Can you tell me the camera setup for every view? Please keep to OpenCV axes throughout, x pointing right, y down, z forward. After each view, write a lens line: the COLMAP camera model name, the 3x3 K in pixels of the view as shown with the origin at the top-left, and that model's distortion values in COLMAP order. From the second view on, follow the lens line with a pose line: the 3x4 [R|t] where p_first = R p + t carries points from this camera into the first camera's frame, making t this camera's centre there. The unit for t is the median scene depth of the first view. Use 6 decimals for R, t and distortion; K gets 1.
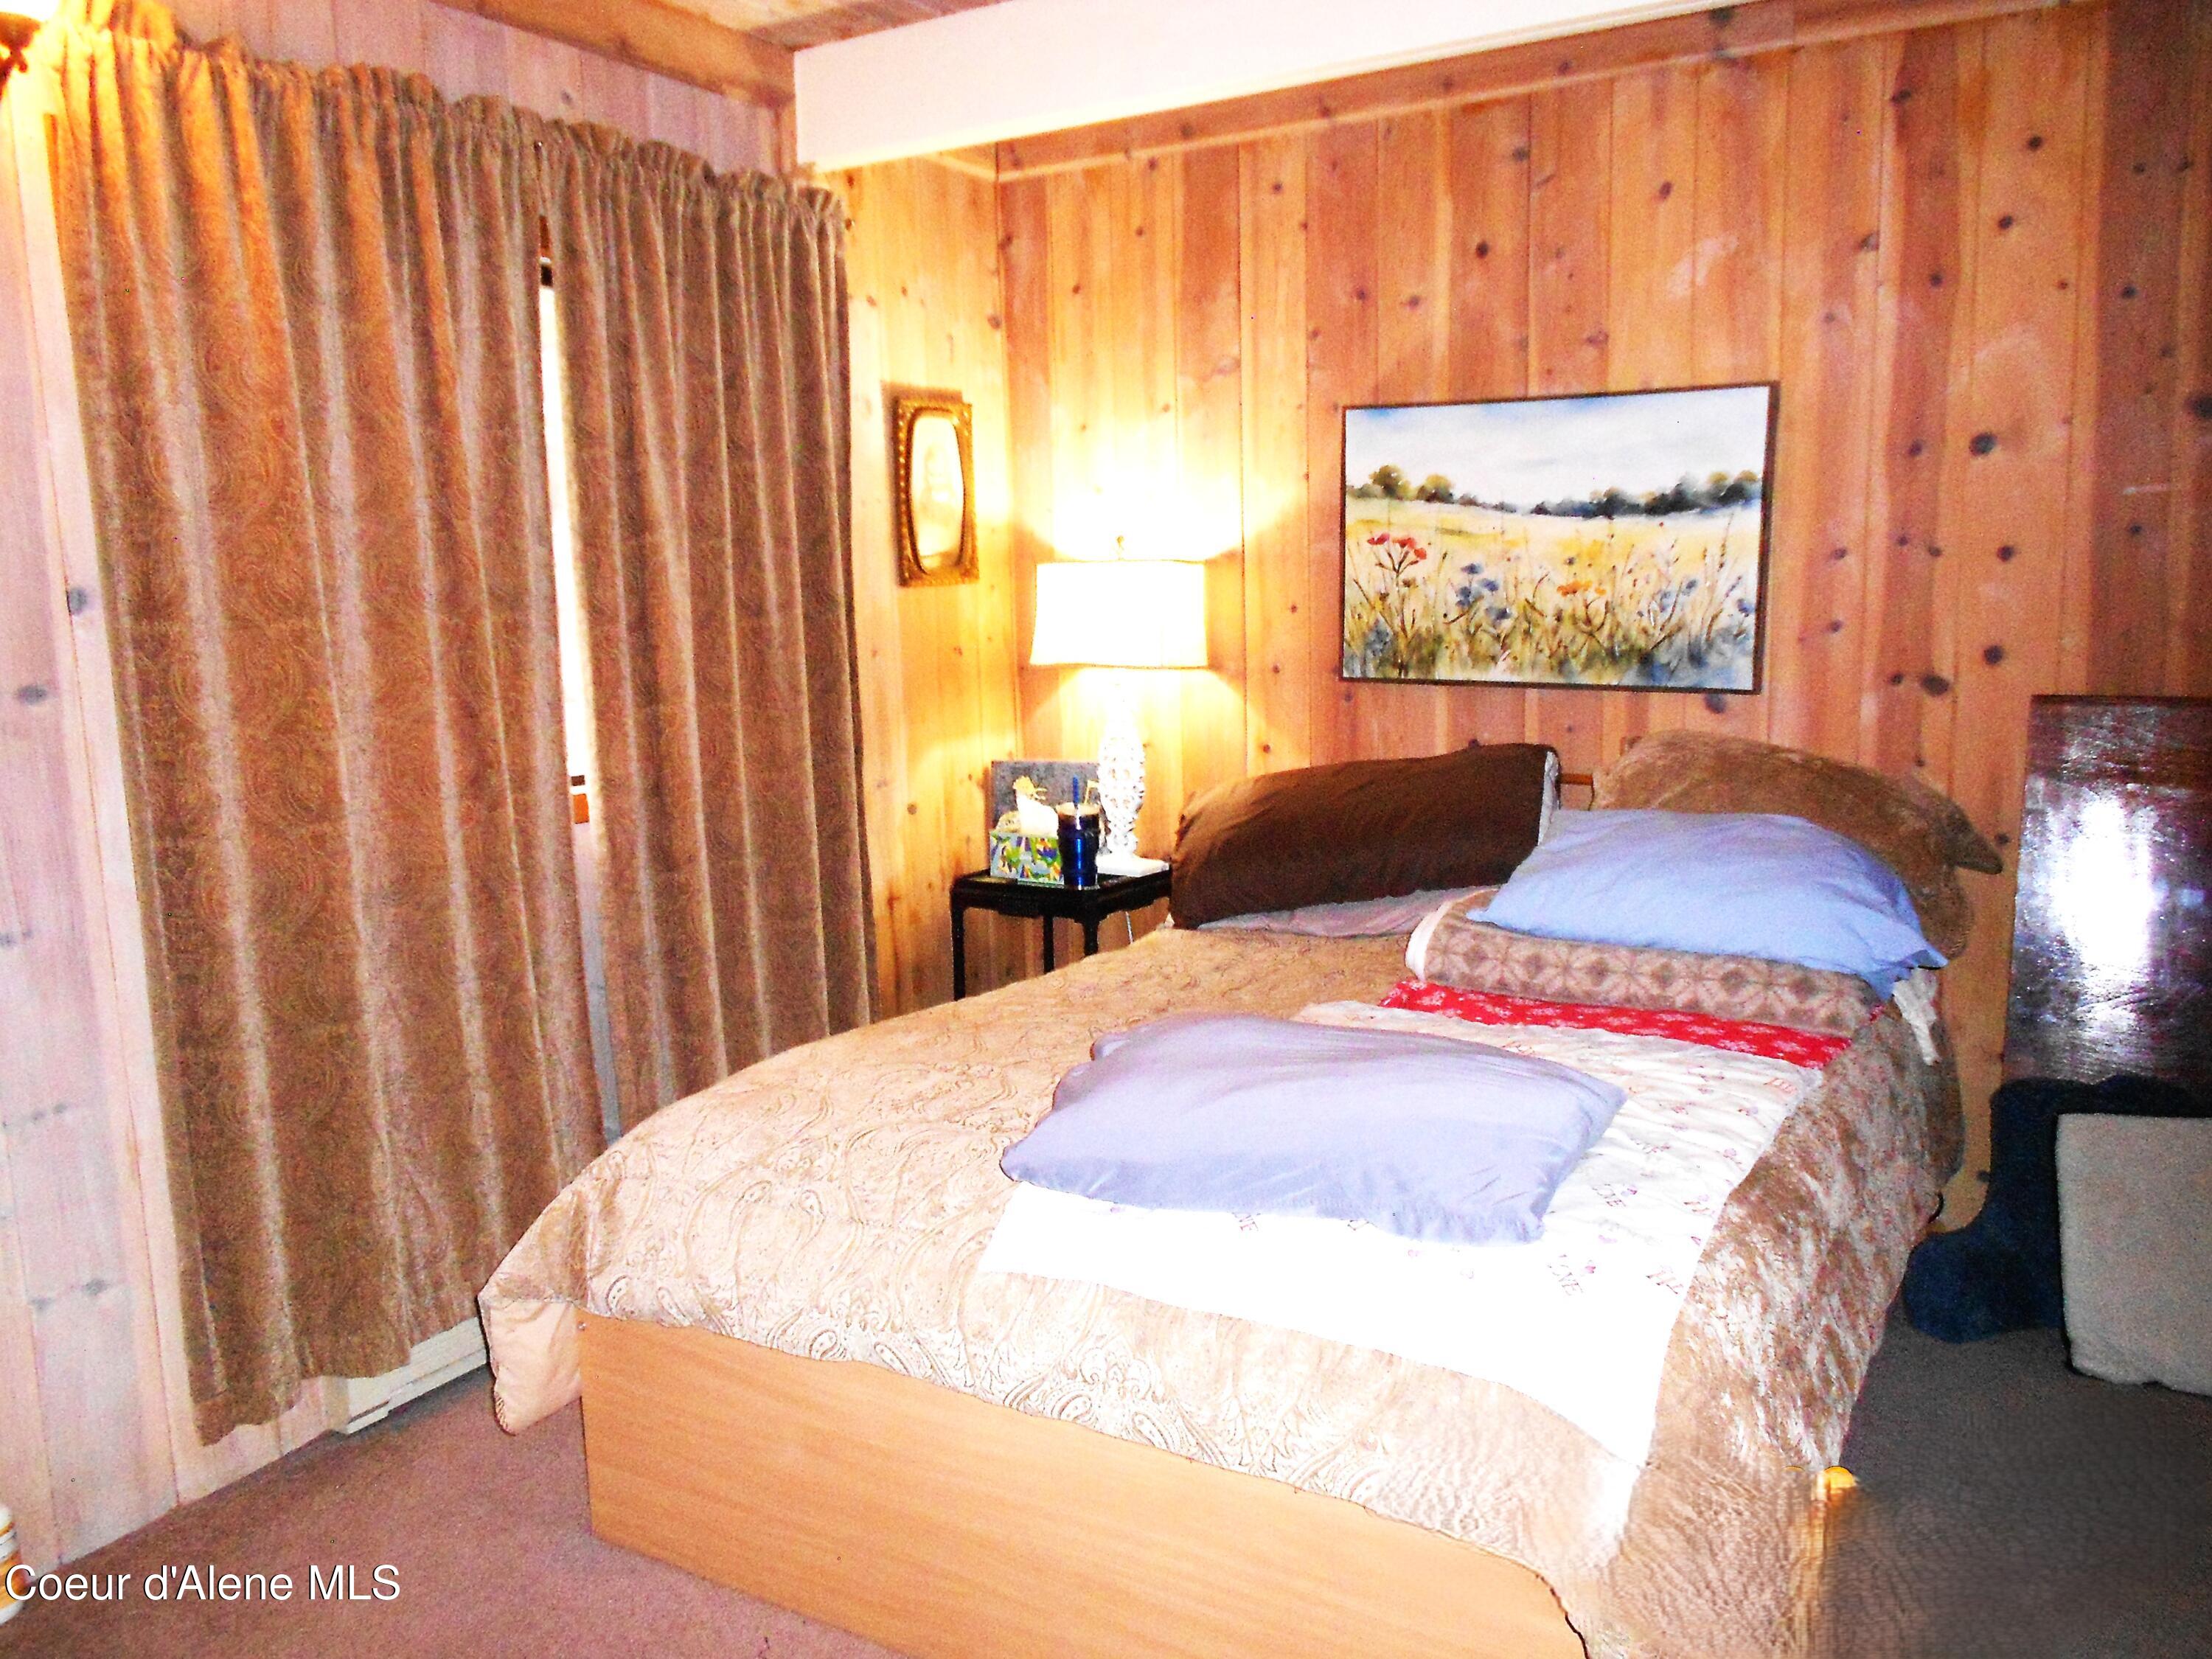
lens RADIAL K [[1708.8, 0, 1109.0], [0, 1708.8, 831.8], [0, 0, 1]] dist [-0.003295, 0.009645]
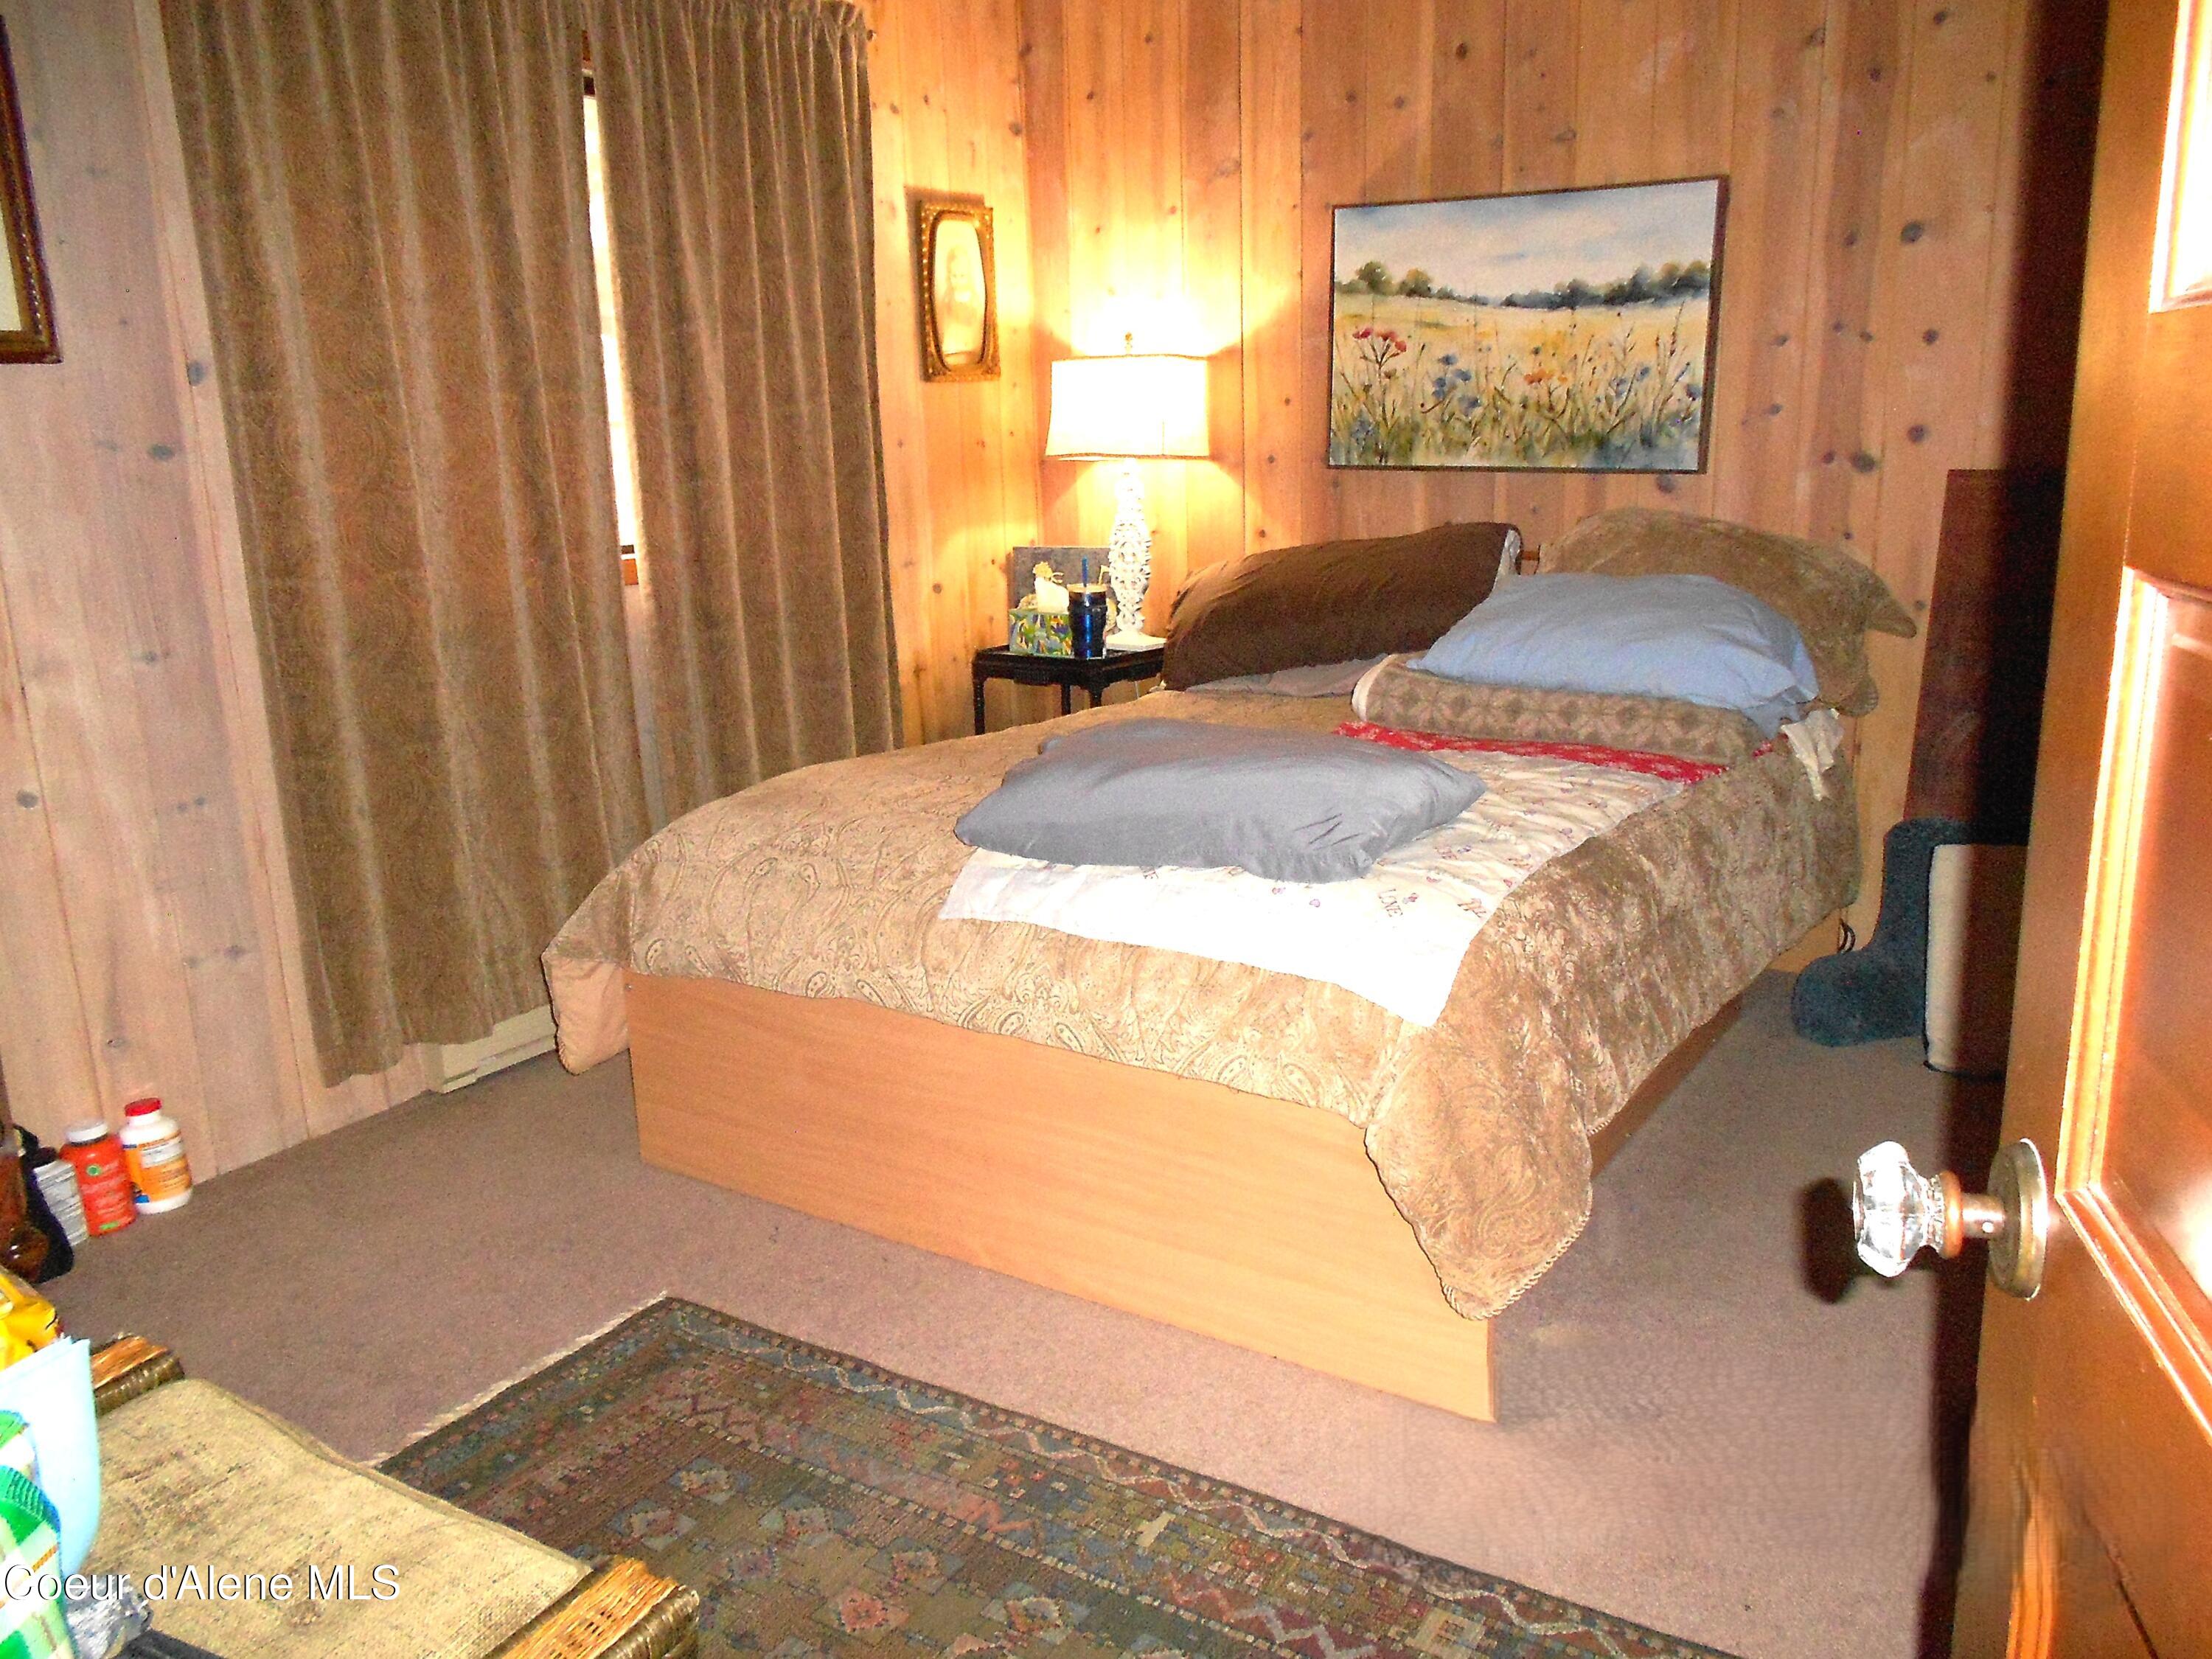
lens RADIAL K [[1708.8, 0, 1105.7], [0, 1708.8, 824.5], [0, 0, 1]] dist [-0.003295, 0.009645]
pose [[0.998613, 0.010301, -0.051636, 0.071332], [-0.005619, 0.995925, 0.090008, 0.053458], [0.052353, -0.089593, 0.994602, -0.136482]]
